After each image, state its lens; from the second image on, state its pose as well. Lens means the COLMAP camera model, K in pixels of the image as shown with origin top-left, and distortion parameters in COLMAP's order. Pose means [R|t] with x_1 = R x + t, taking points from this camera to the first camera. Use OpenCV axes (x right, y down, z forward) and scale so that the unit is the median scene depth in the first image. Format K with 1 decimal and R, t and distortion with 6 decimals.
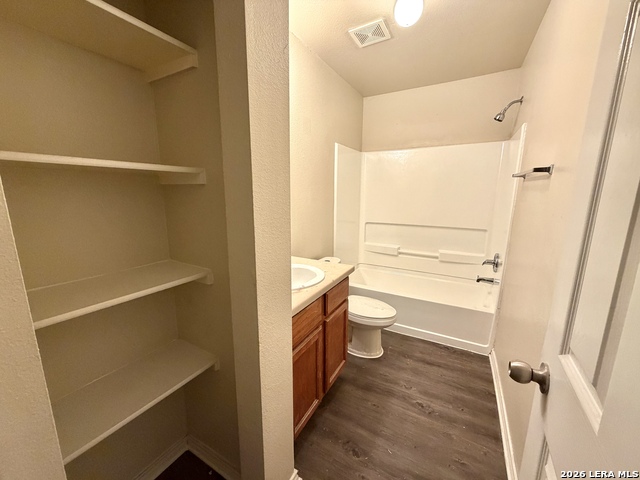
lens RADIAL K [[254.2, 0, 319.2], [0, 254.2, 241.8], [0, 0, 1]] dist [0.001660, 0.000208]
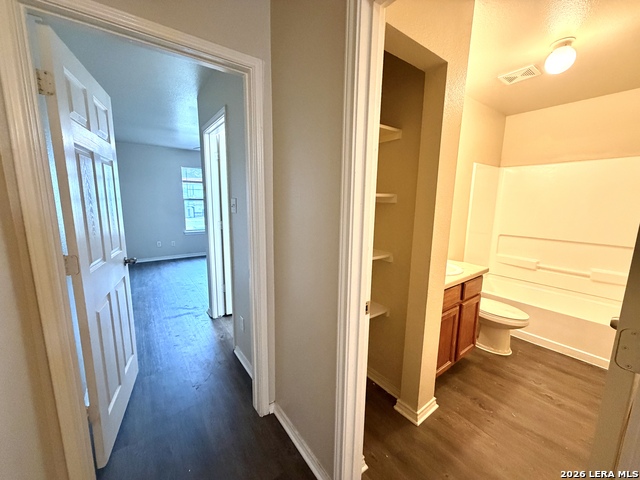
lens RADIAL K [[254.2, 0, 319.6], [0, 254.2, 240.0], [0, 0, 1]] dist [0.001660, 0.000208]
pose [[0.911394, 0.075588, -0.404534, -0.113144], [-0.090330, 0.995759, -0.017448, 0.054287], [0.401500, 0.052443, 0.914356, -0.427999]]
